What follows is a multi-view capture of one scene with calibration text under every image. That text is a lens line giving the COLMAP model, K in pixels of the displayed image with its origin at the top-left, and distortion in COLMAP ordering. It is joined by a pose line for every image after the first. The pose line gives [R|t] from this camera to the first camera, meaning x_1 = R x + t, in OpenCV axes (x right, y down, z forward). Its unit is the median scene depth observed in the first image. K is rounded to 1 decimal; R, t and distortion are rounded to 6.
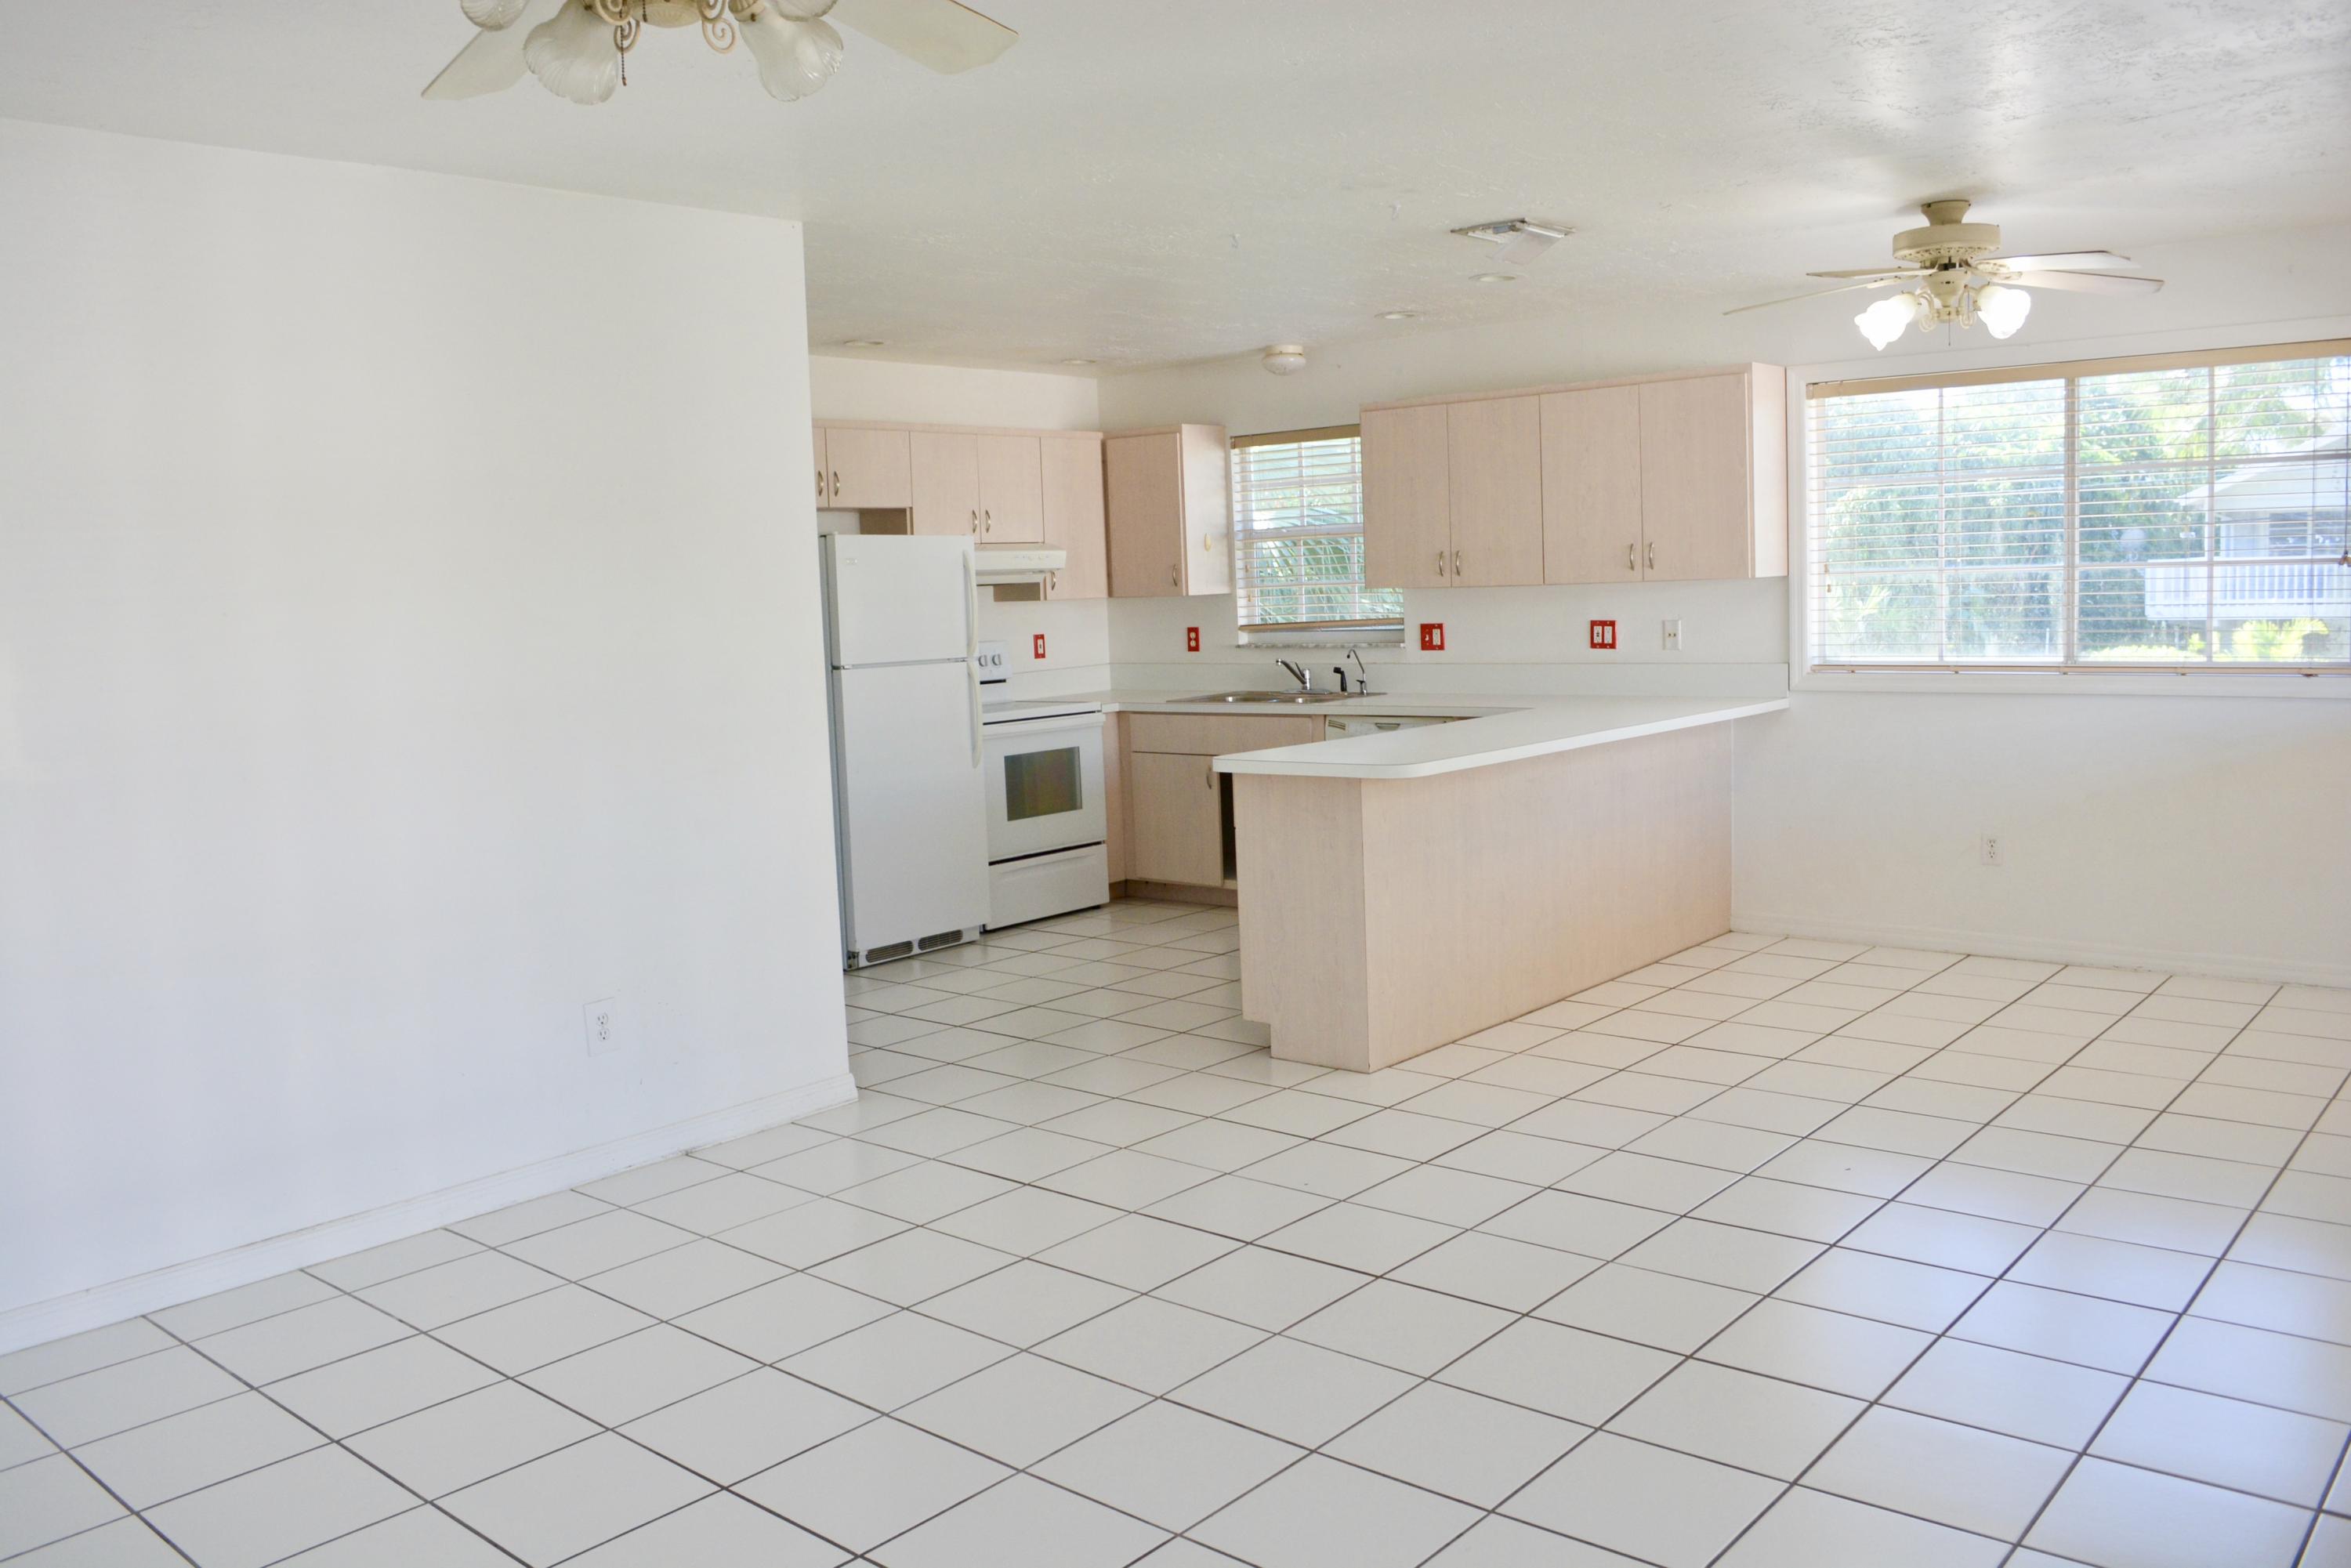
lens RADIAL K [[1864.7, 0, 1171.0], [0, 1864.7, 759.7], [0, 0, 1]] dist [-0.075873, 0.005325]
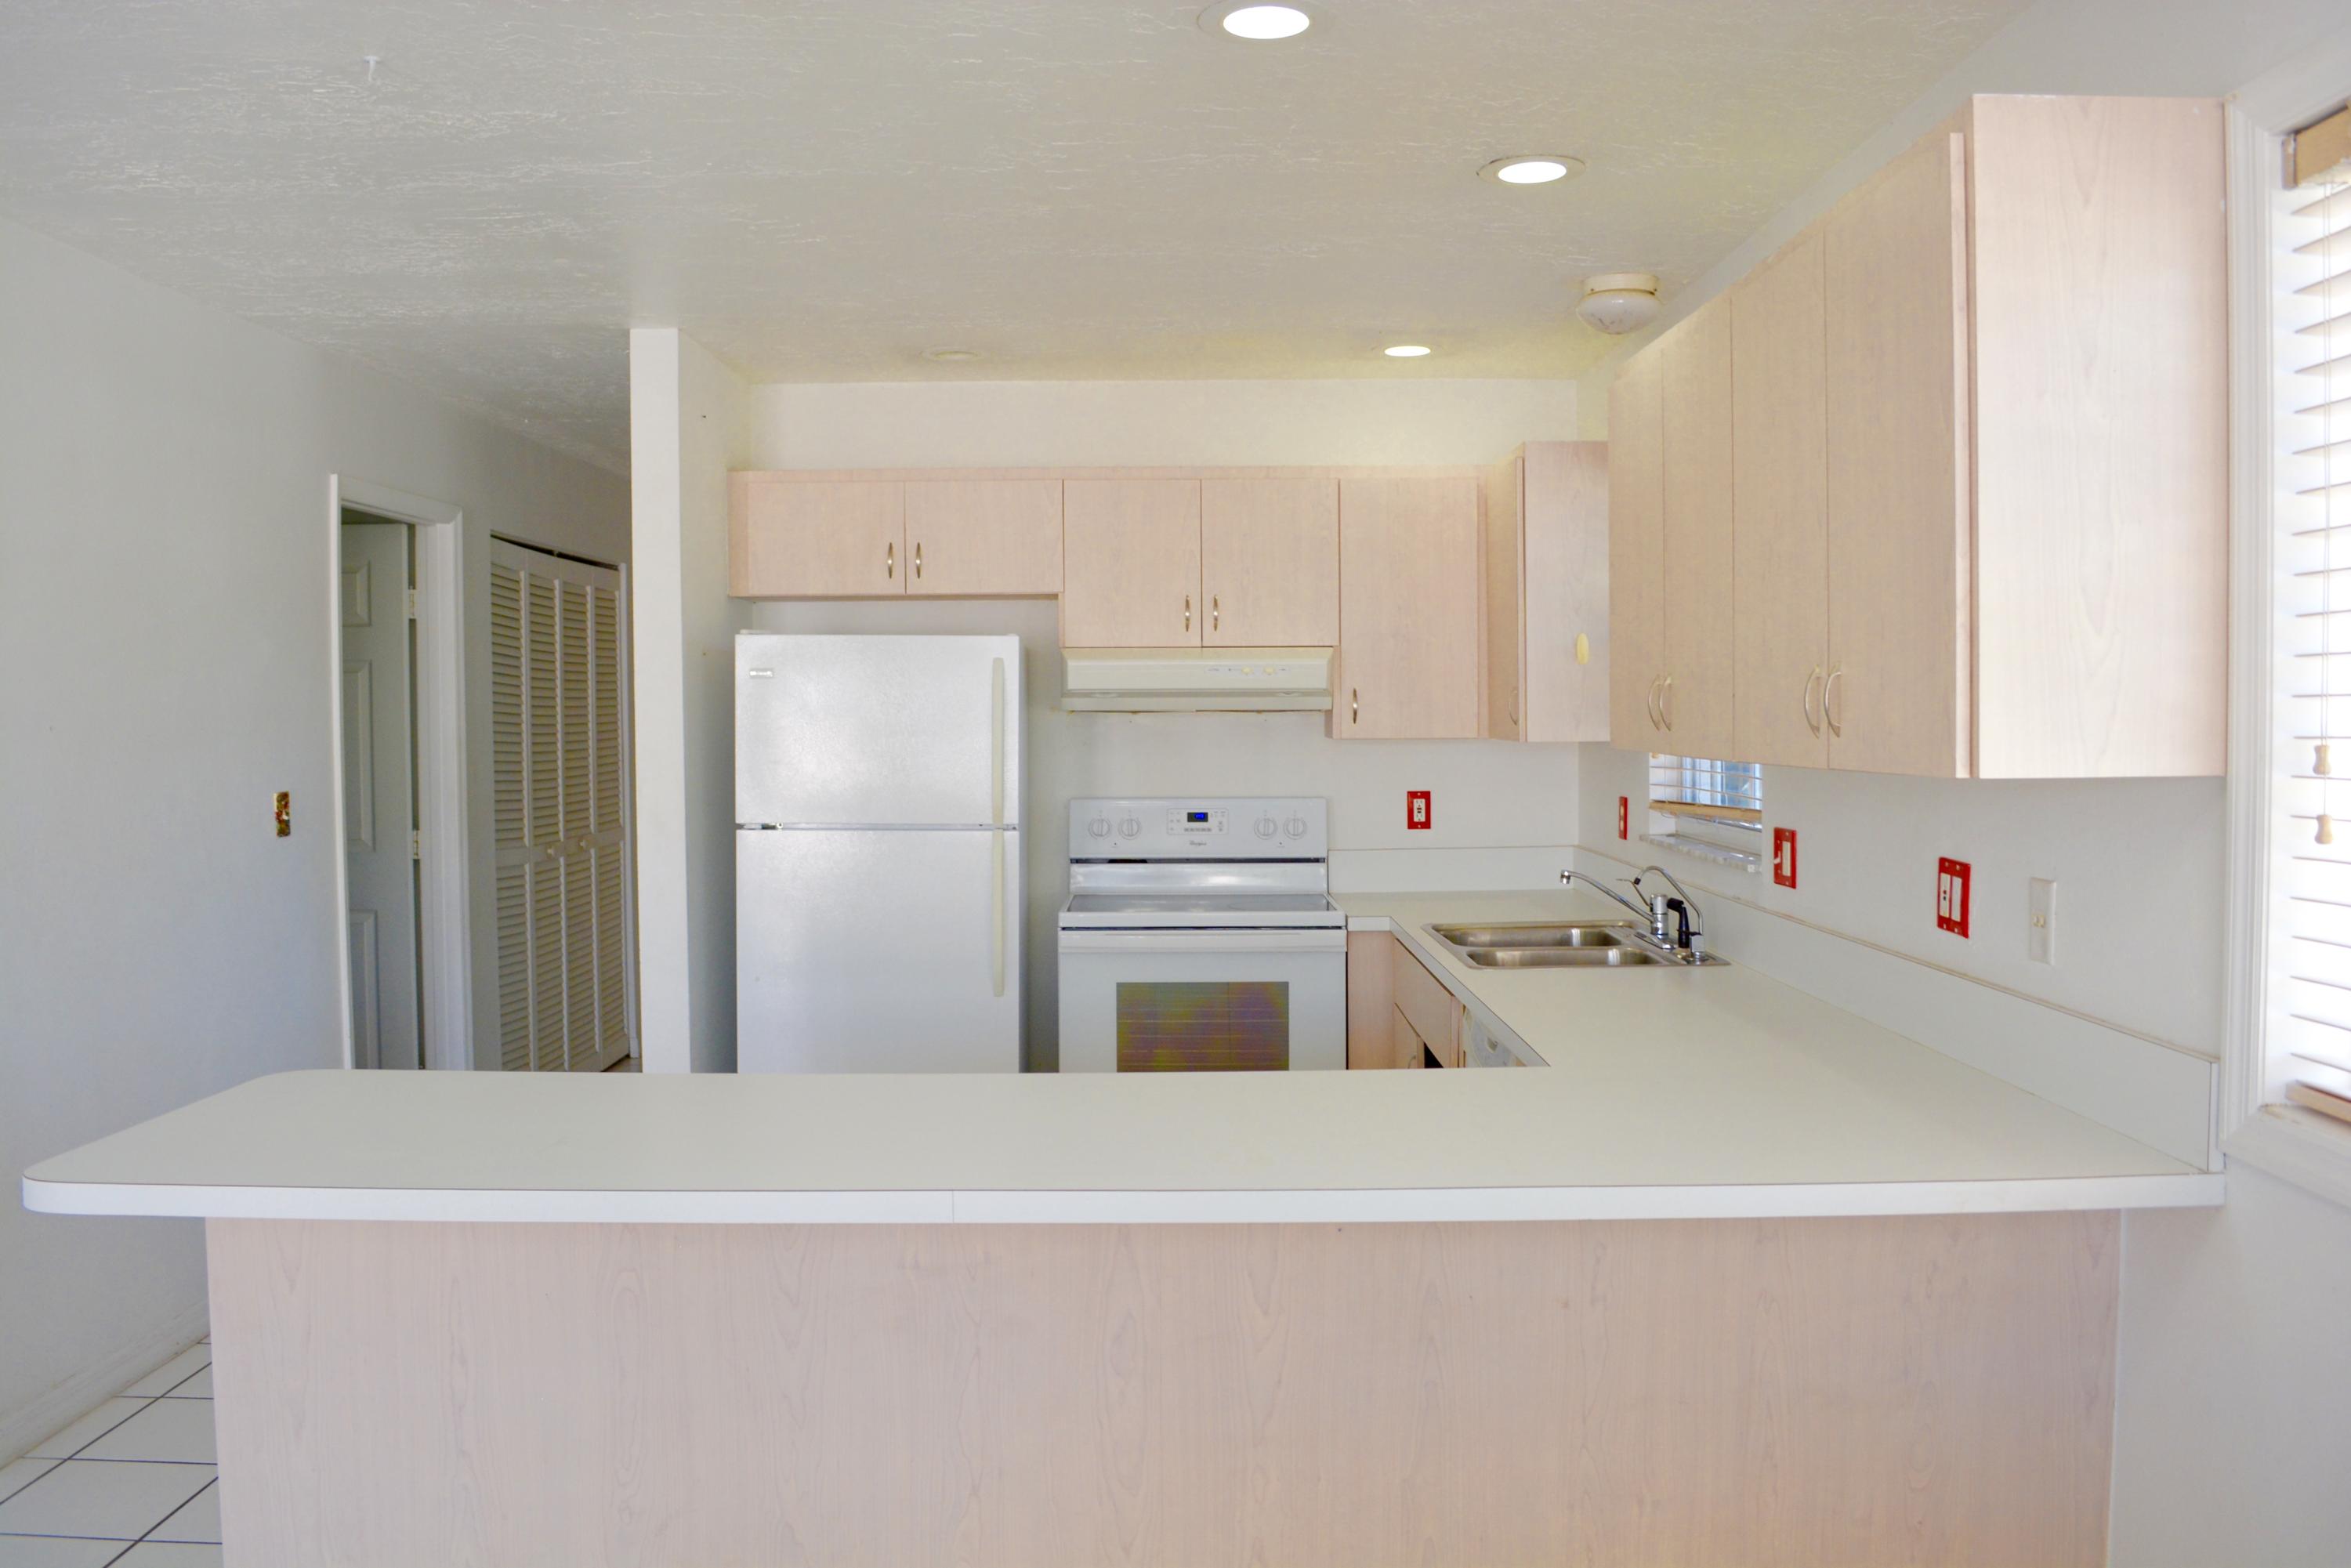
lens RADIAL K [[1847.4, 0, 1175.5], [0, 1847.4, 784.0], [0, 0, 1]] dist [-0.133882, 0.069241]
pose [[0.656078, 0.064334, -0.751946, 0.419667], [-0.089983, 0.995921, 0.006697, -0.081211], [0.749310, 0.063269, 0.659190, 0.645367]]
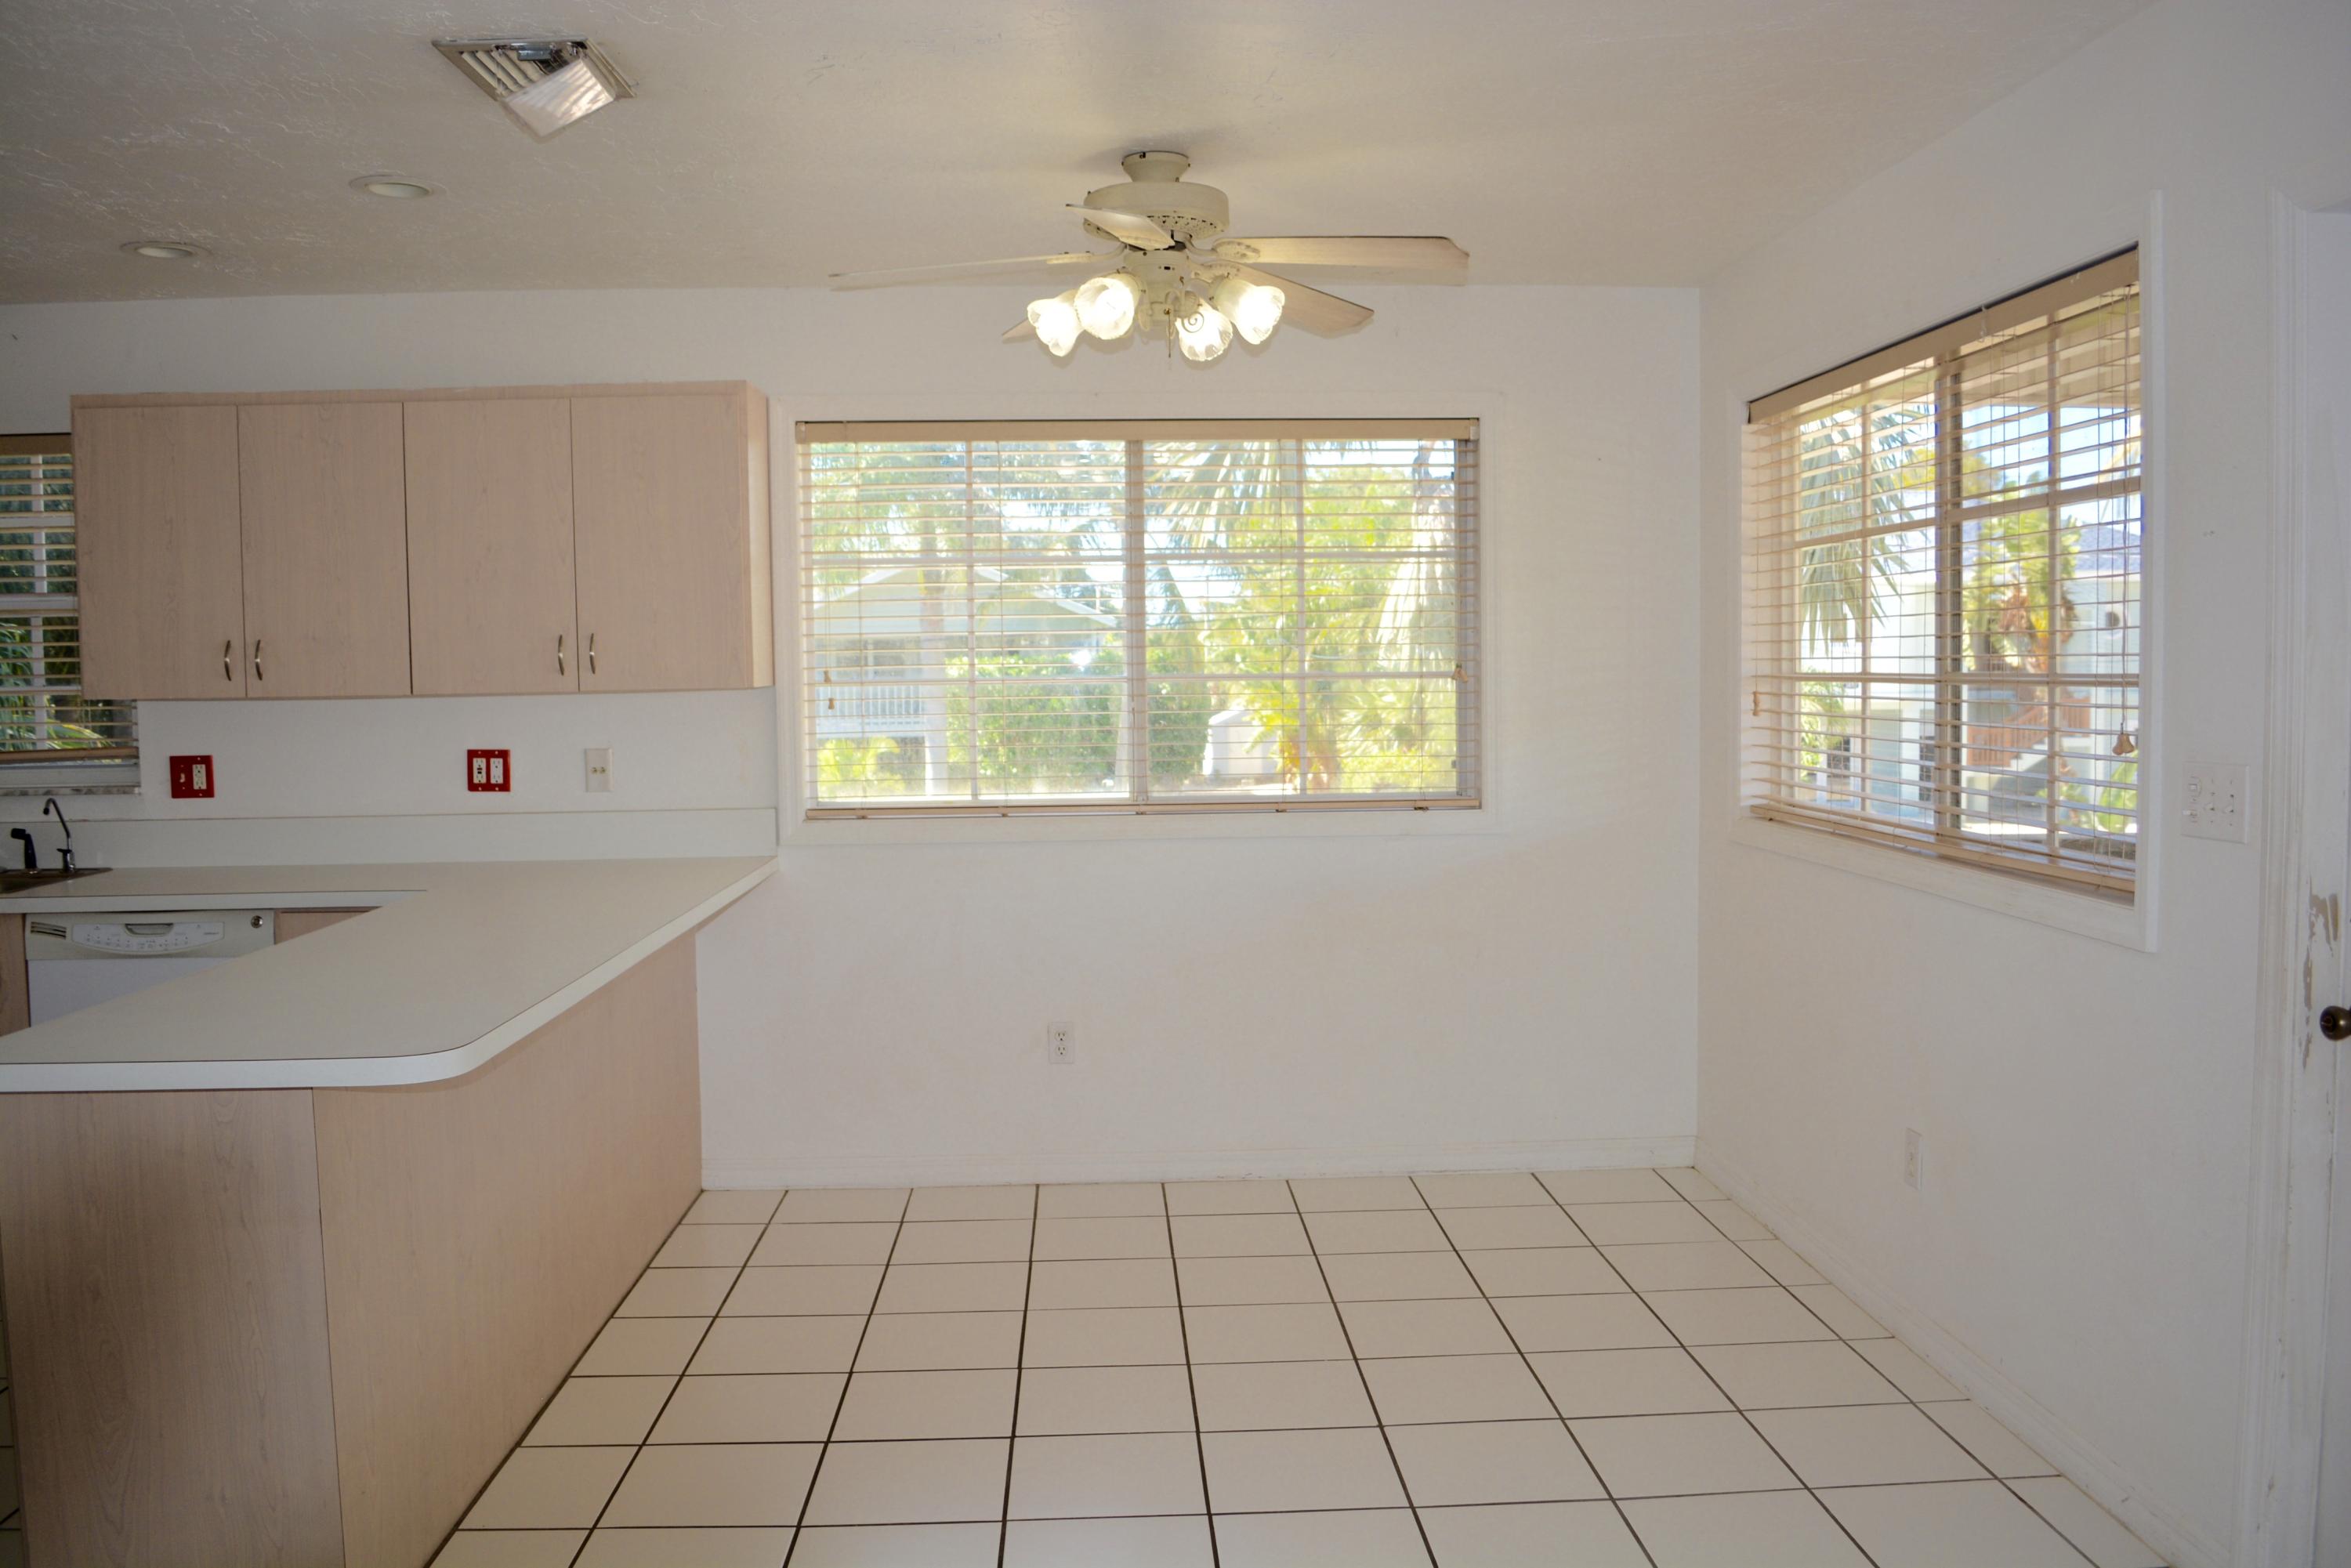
lens RADIAL K [[1864.7, 0, 1171.0], [0, 1864.7, 759.7], [0, 0, 1]] dist [-0.075873, 0.005325]
pose [[0.726810, -0.003253, 0.686830, -0.047881], [0.053320, 0.997238, -0.051700, -0.024291], [-0.684765, 0.074197, 0.724977, 0.355487]]
